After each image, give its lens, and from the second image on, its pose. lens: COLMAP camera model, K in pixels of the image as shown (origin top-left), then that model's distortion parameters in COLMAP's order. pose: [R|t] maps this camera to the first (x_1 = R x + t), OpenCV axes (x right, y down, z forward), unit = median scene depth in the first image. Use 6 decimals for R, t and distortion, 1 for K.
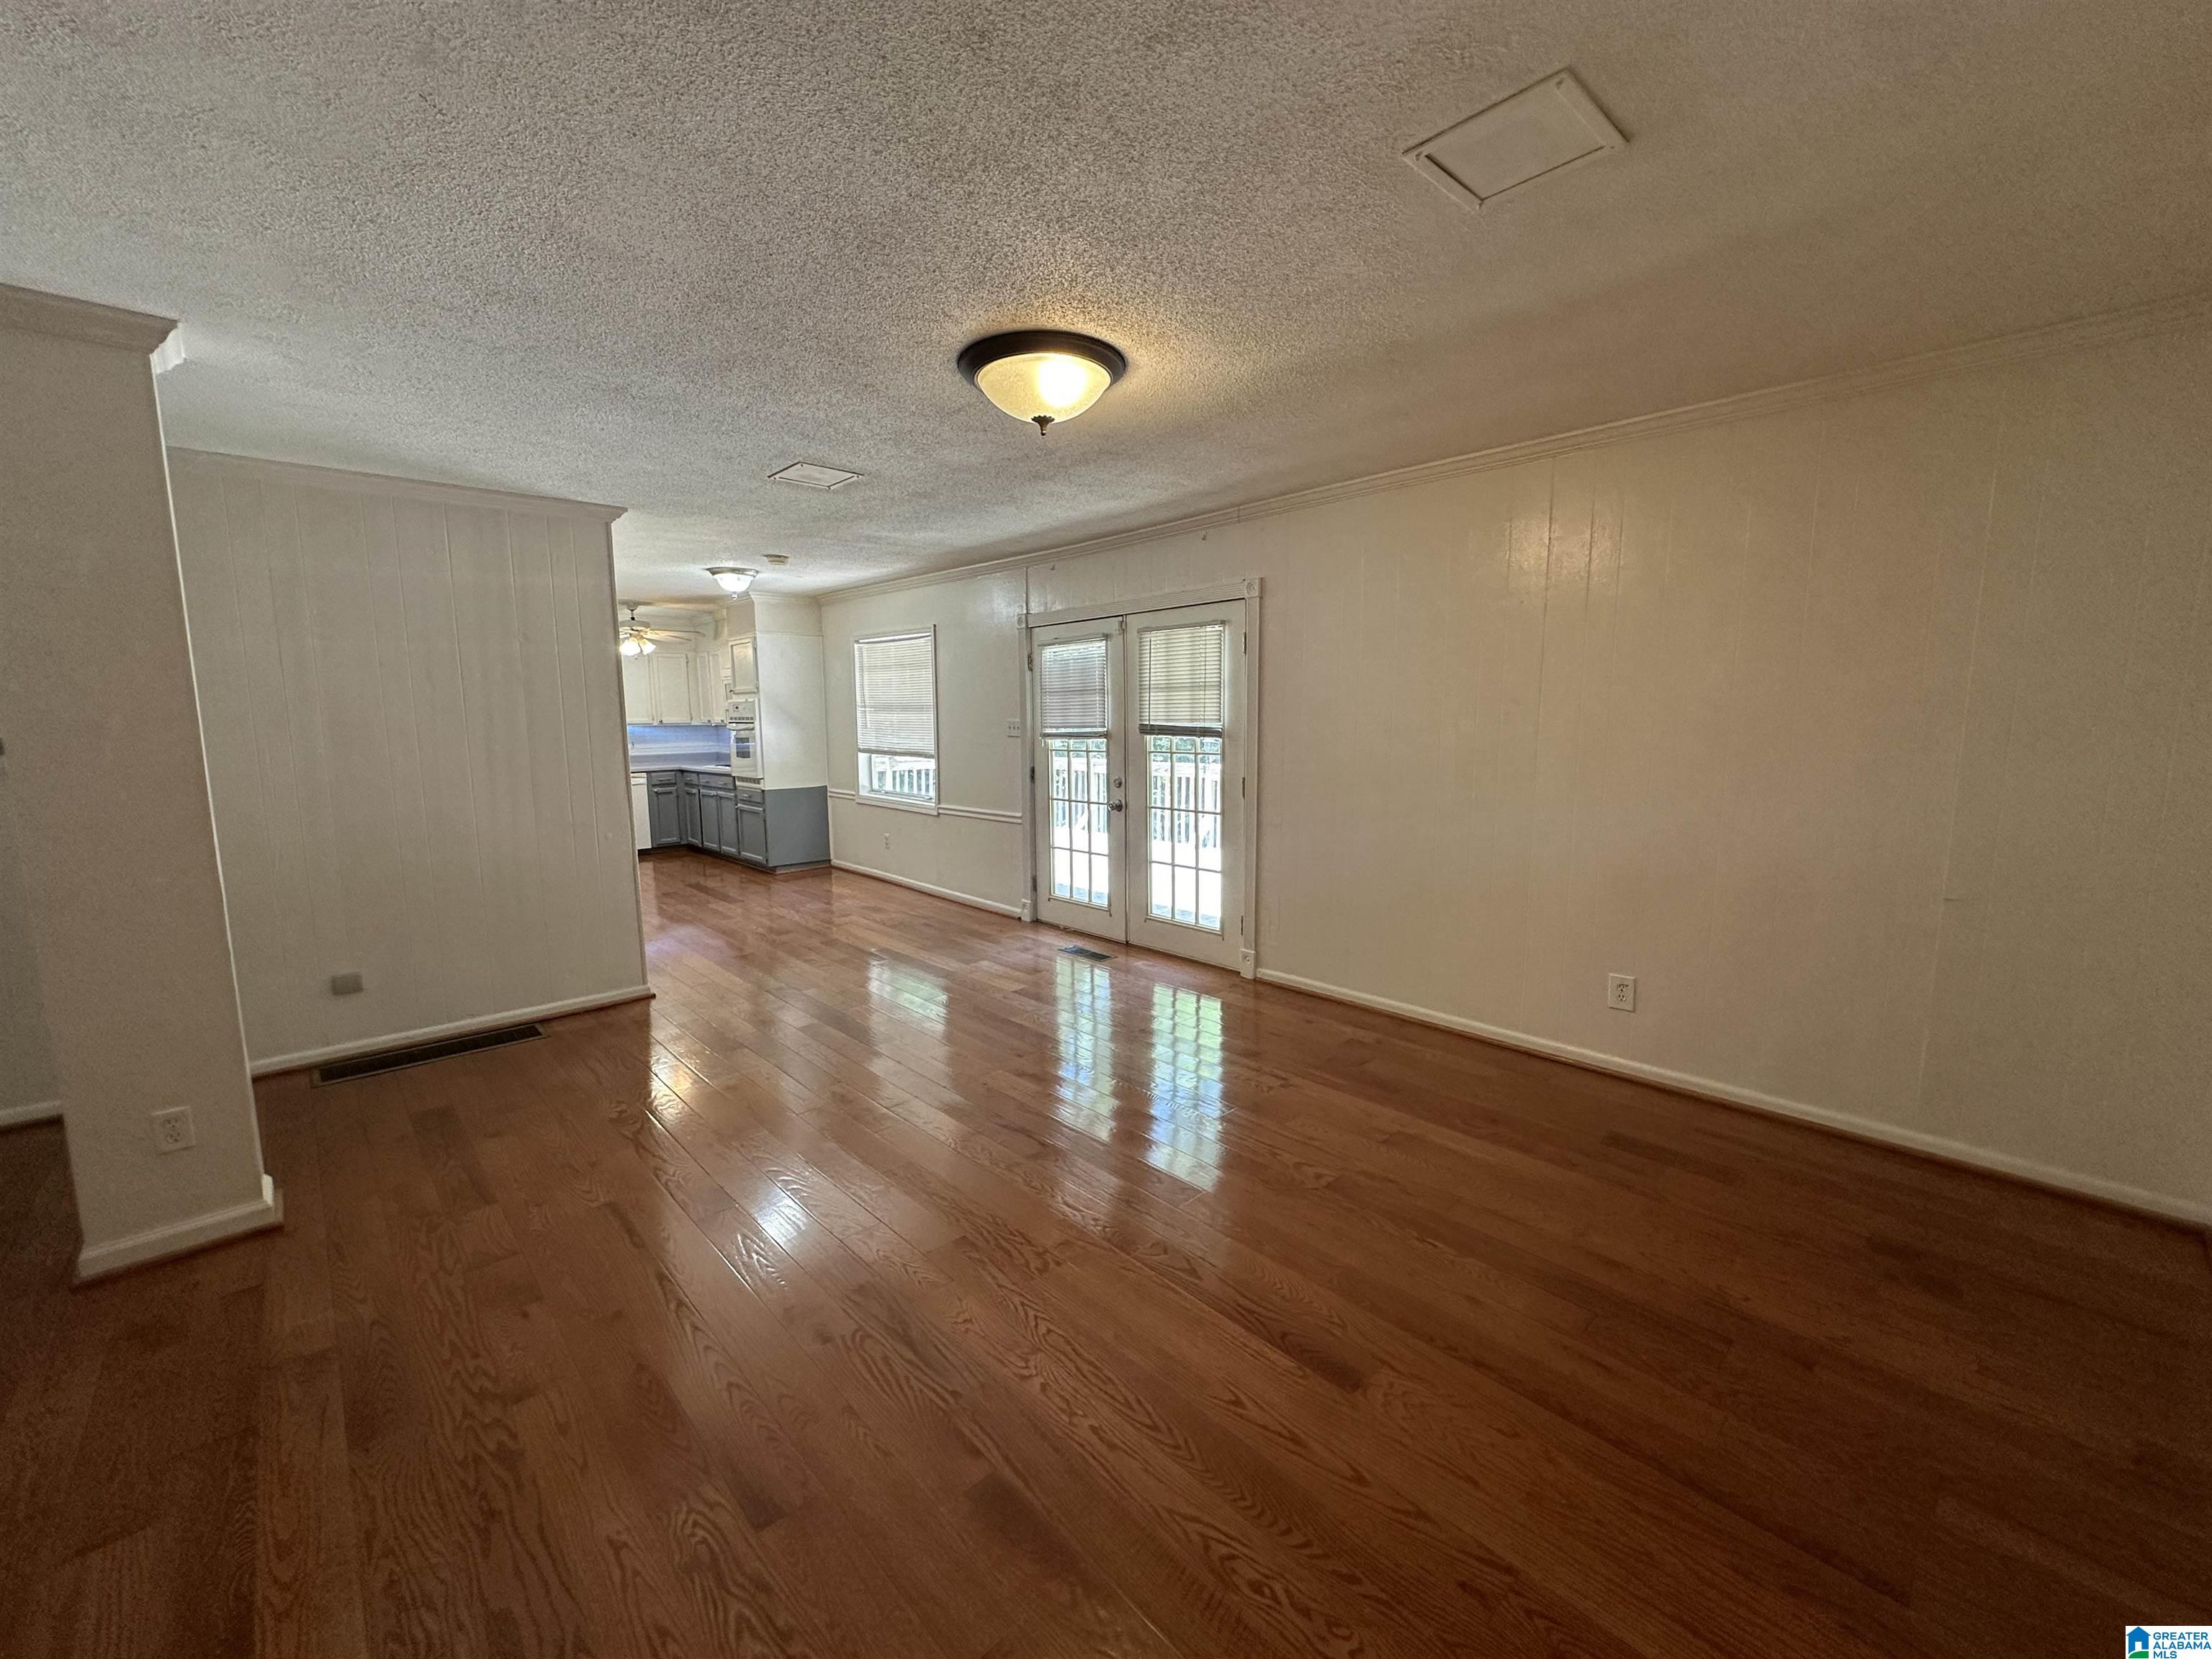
lens RADIAL K [[880.7, 0, 1106.0], [0, 880.7, 829.5], [0, 0, 1]] dist [-0.001113, -0.000143]
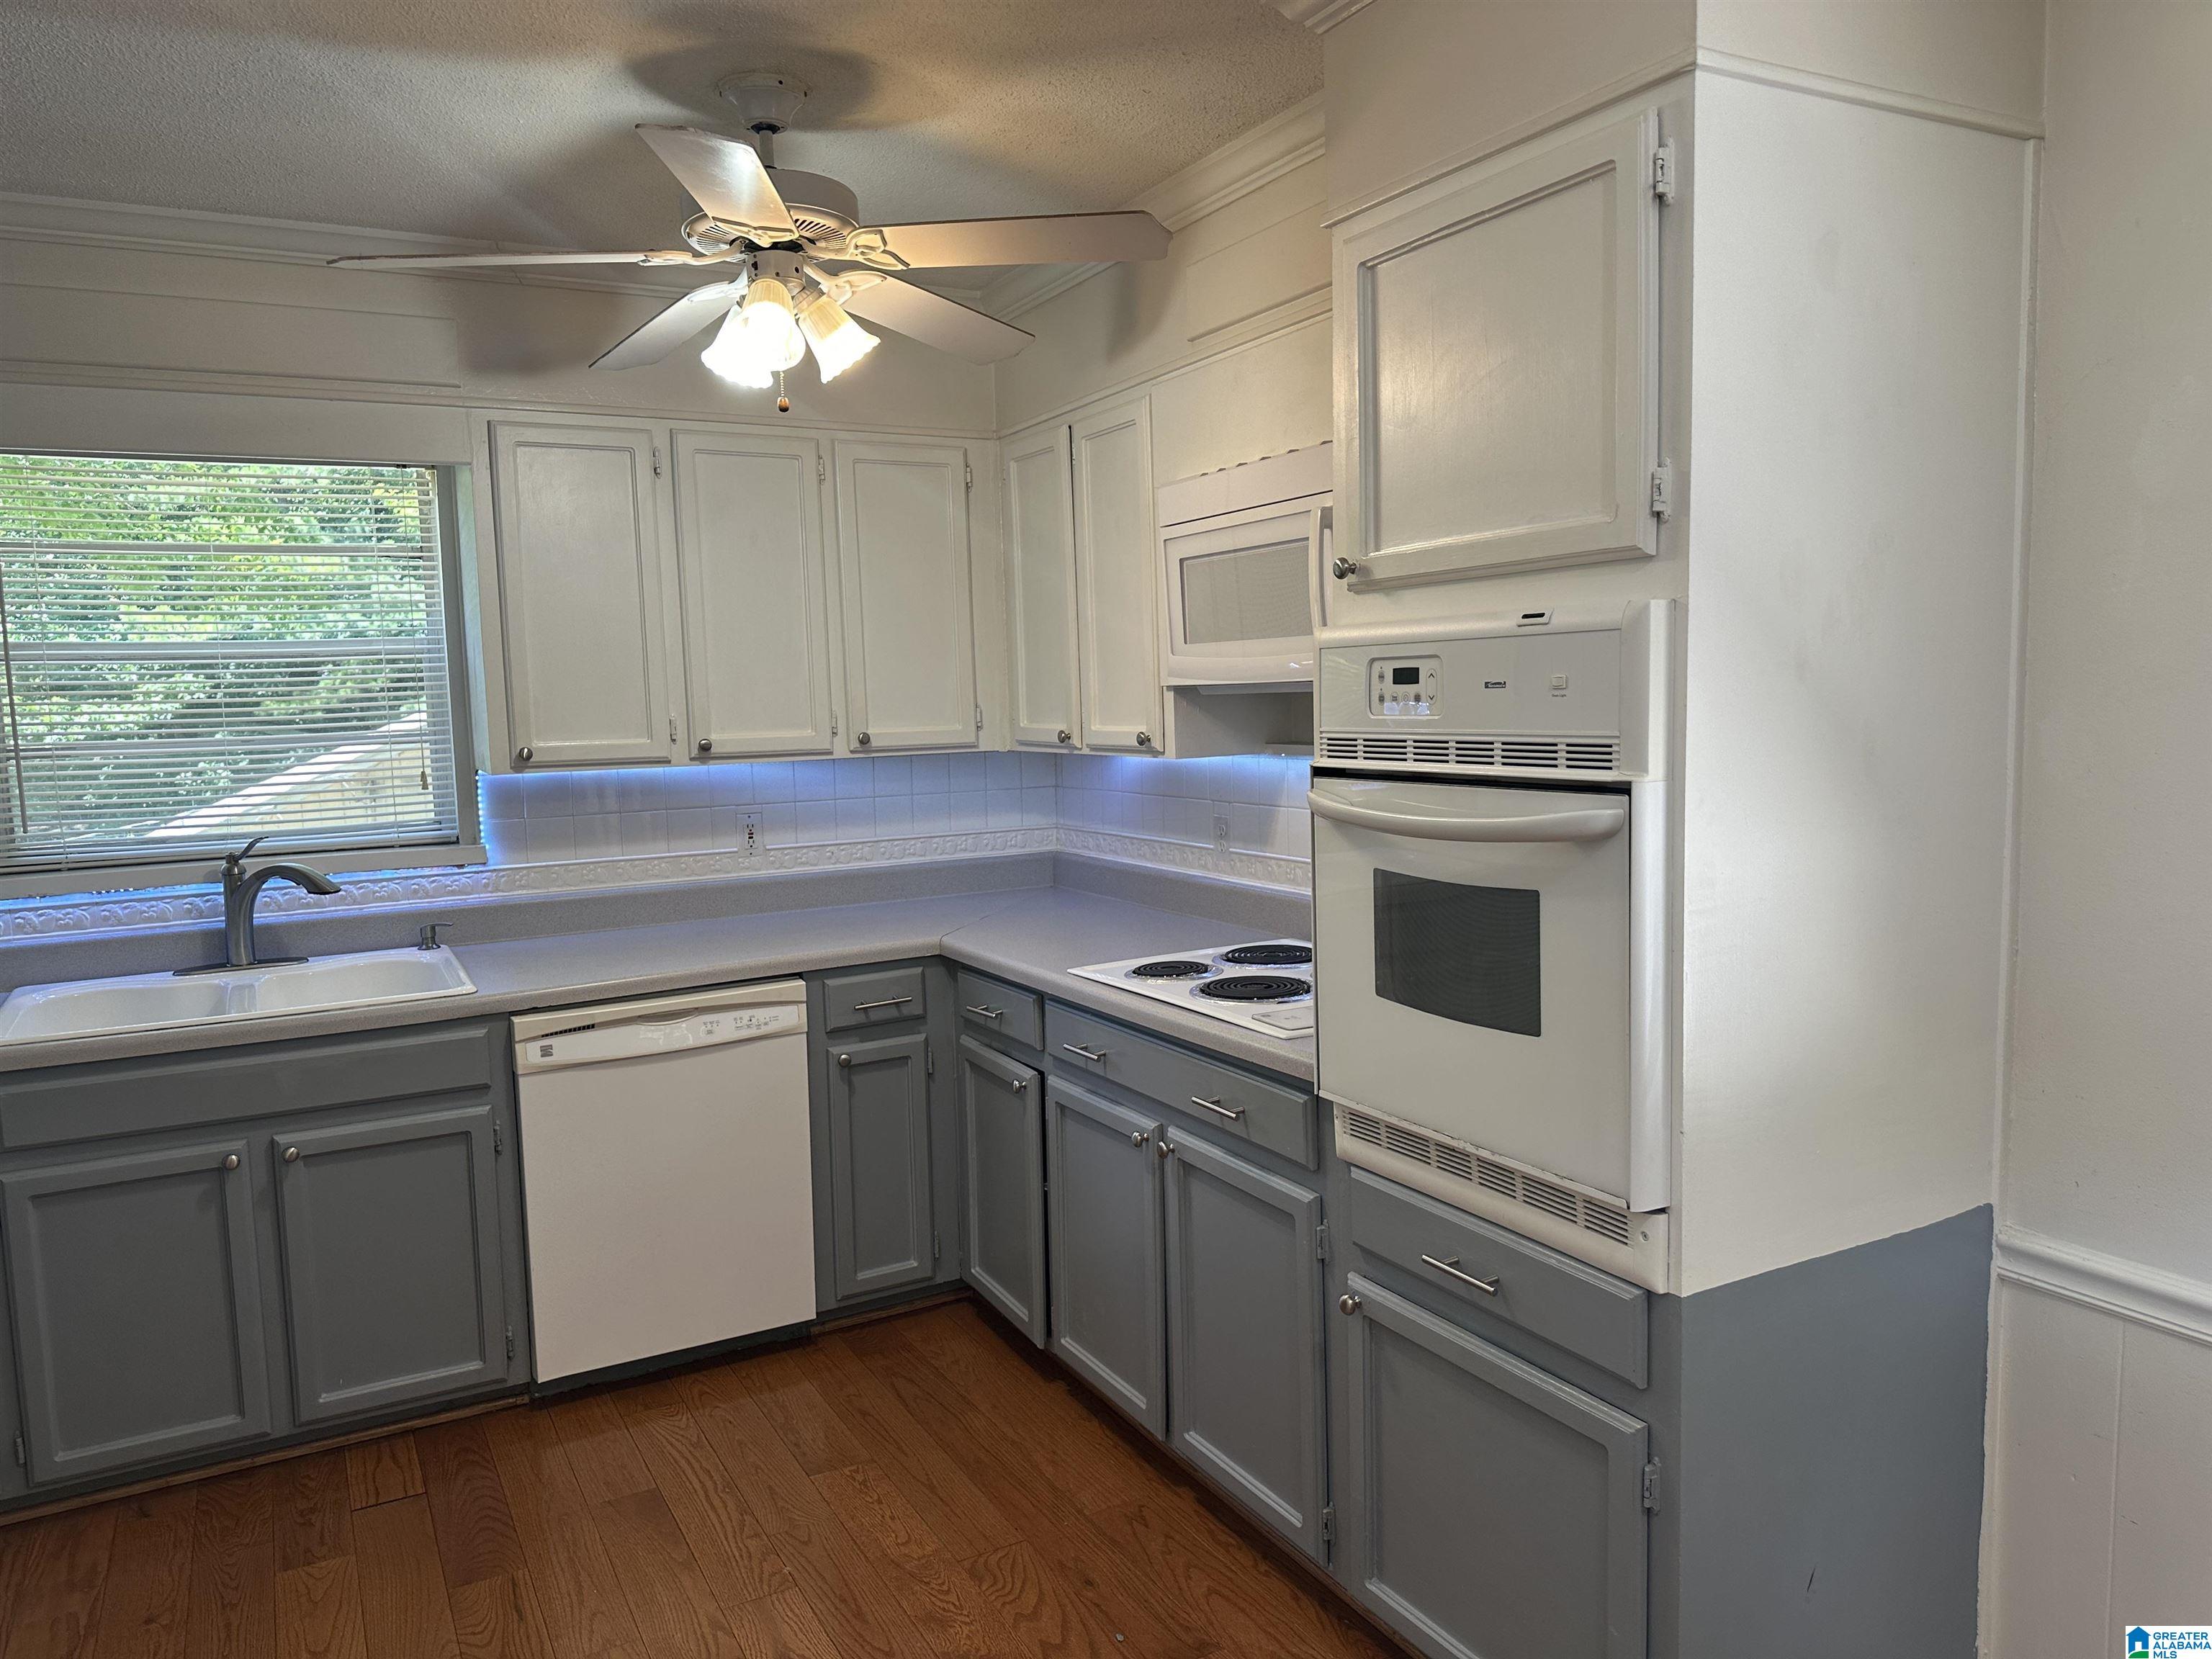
lens RADIAL K [[1544.6, 0, 1110.0], [0, 1544.6, 951.1], [0, 0, 1]] dist [0.051809, 0.069174]
pose [[0.968773, 0.039183, -0.244833, -0.456977], [-0.030259, 0.998737, 0.040106, -0.114374], [0.246095, -0.031446, 0.968735, 0.831343]]
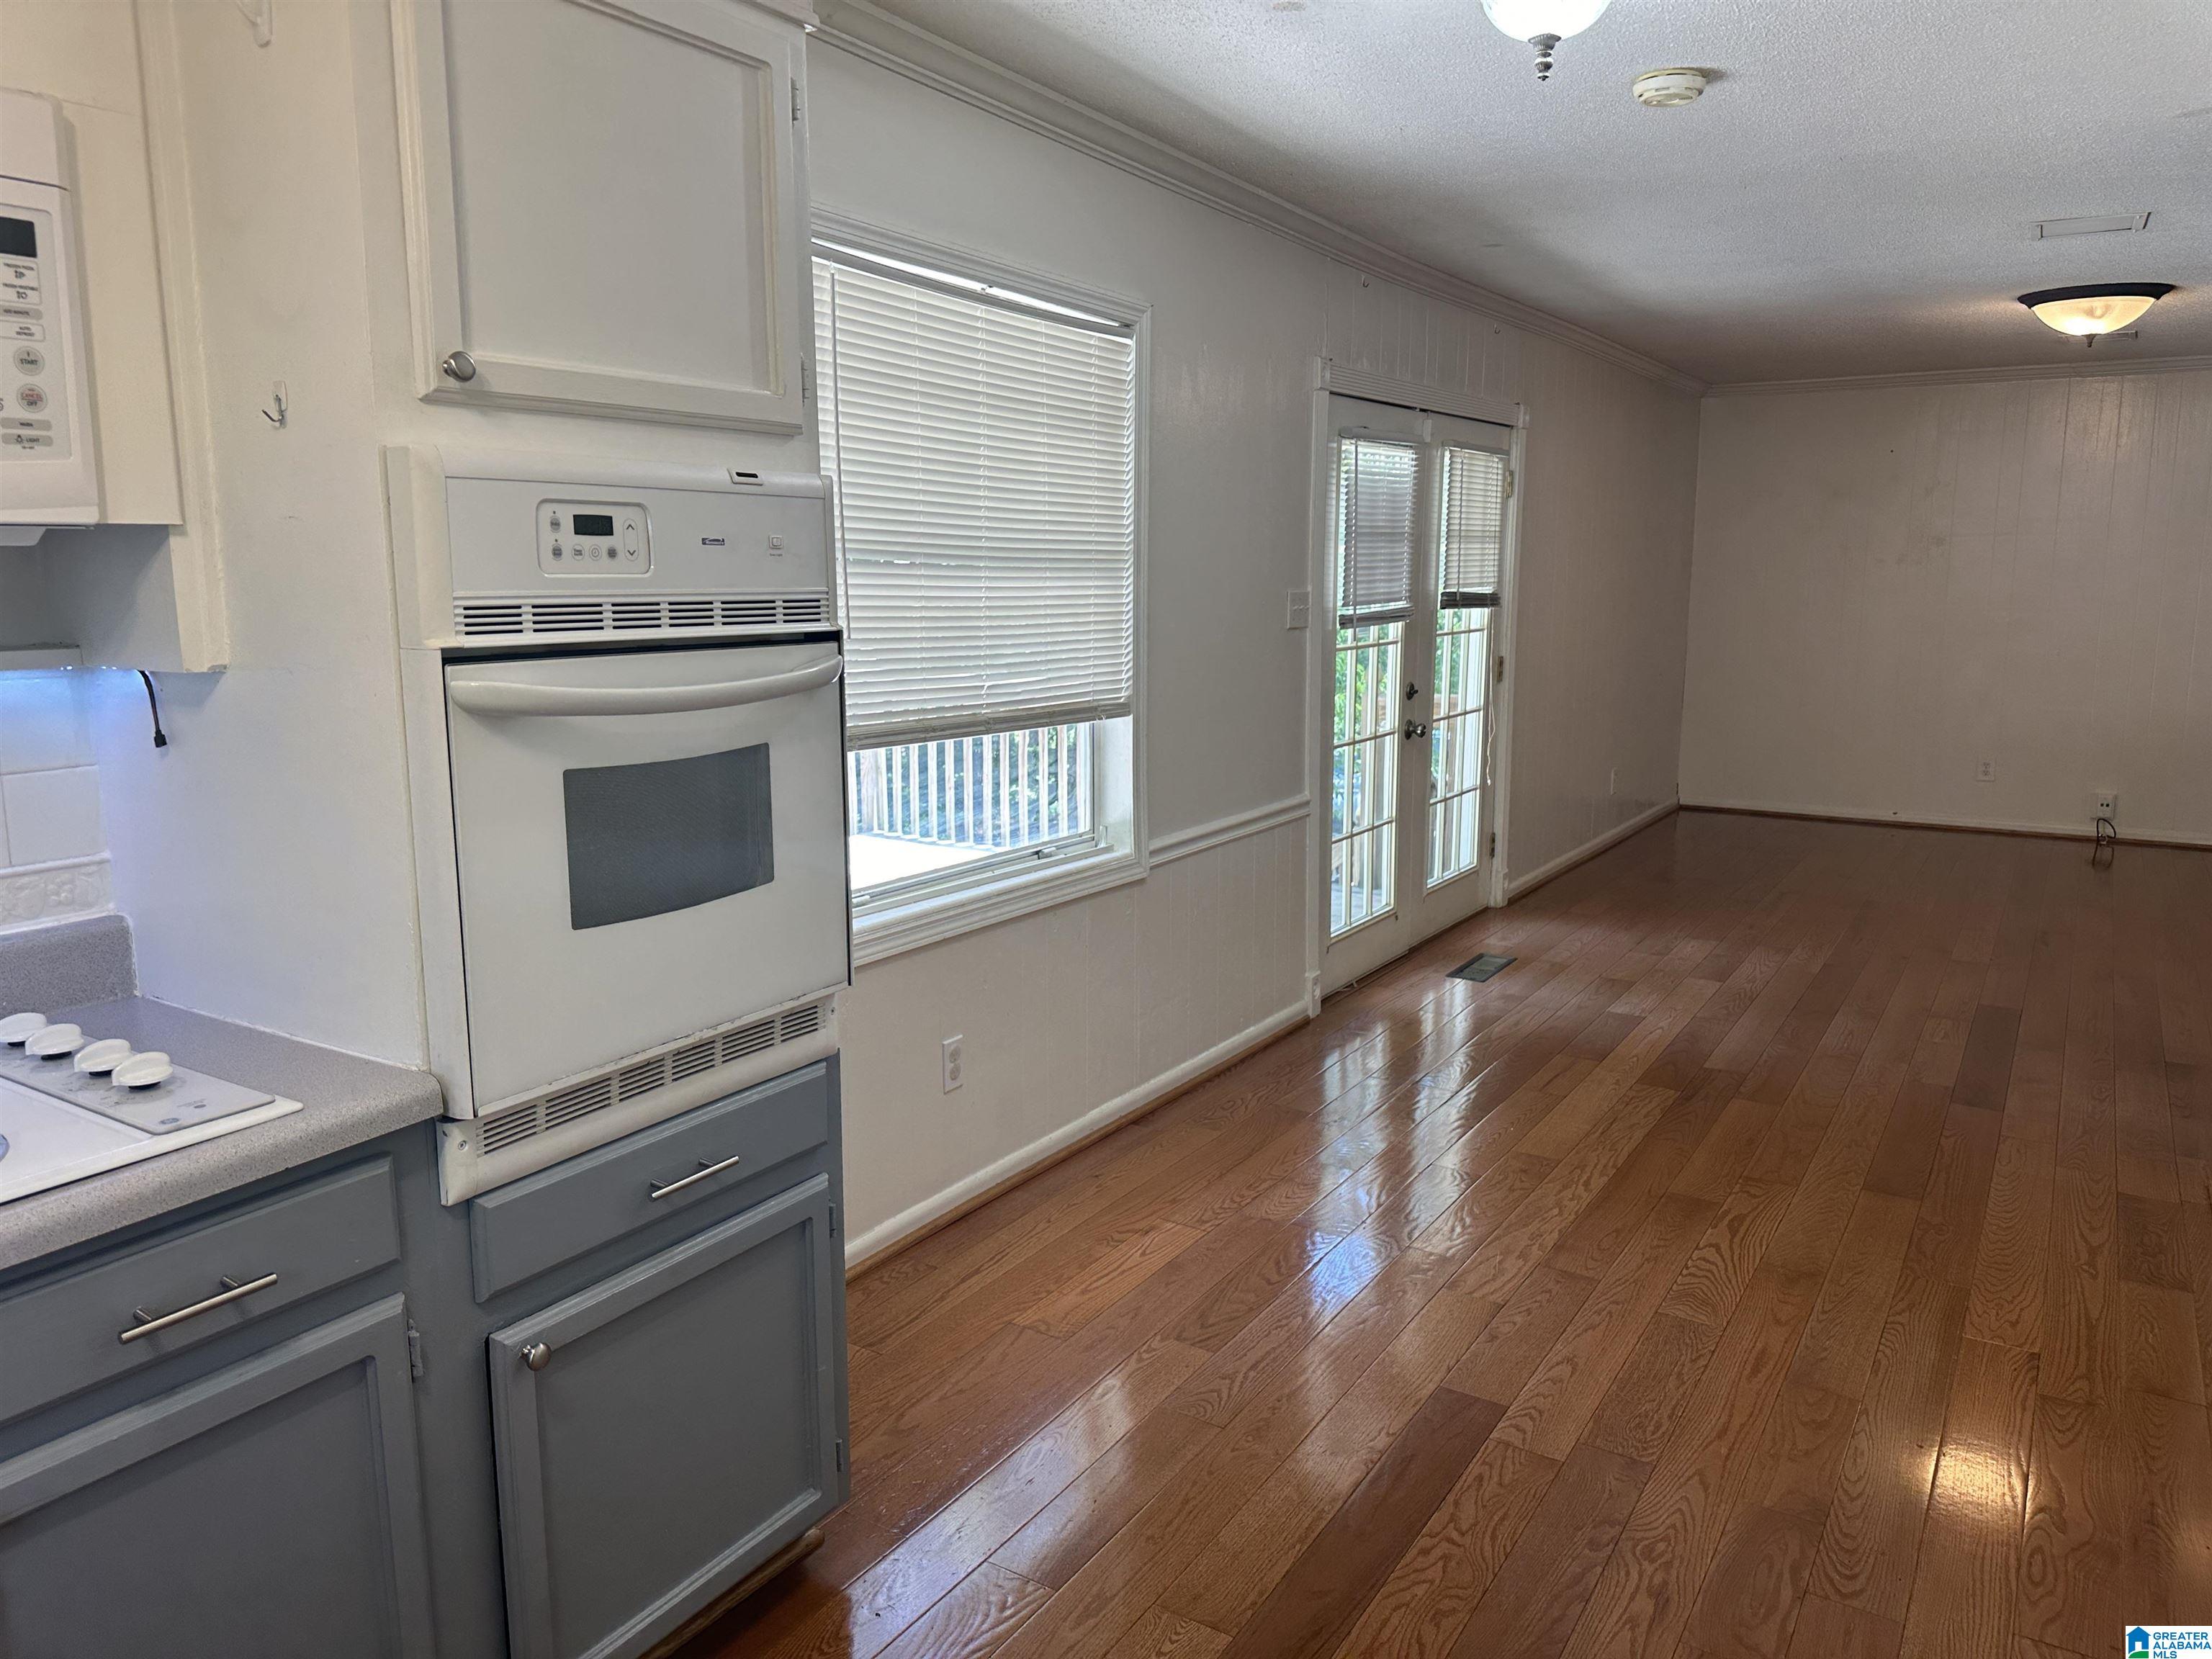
lens RADIAL K [[1560.9, 0, 1099.4], [0, 1560.9, 827.4], [0, 0, 1]] dist [0.189782, -0.237465]
pose [[-0.268976, -0.156886, 0.950284, -0.720423], [0.118350, 0.973784, 0.194264, -0.147055], [-0.955848, 0.164718, -0.243357, 1.104014]]
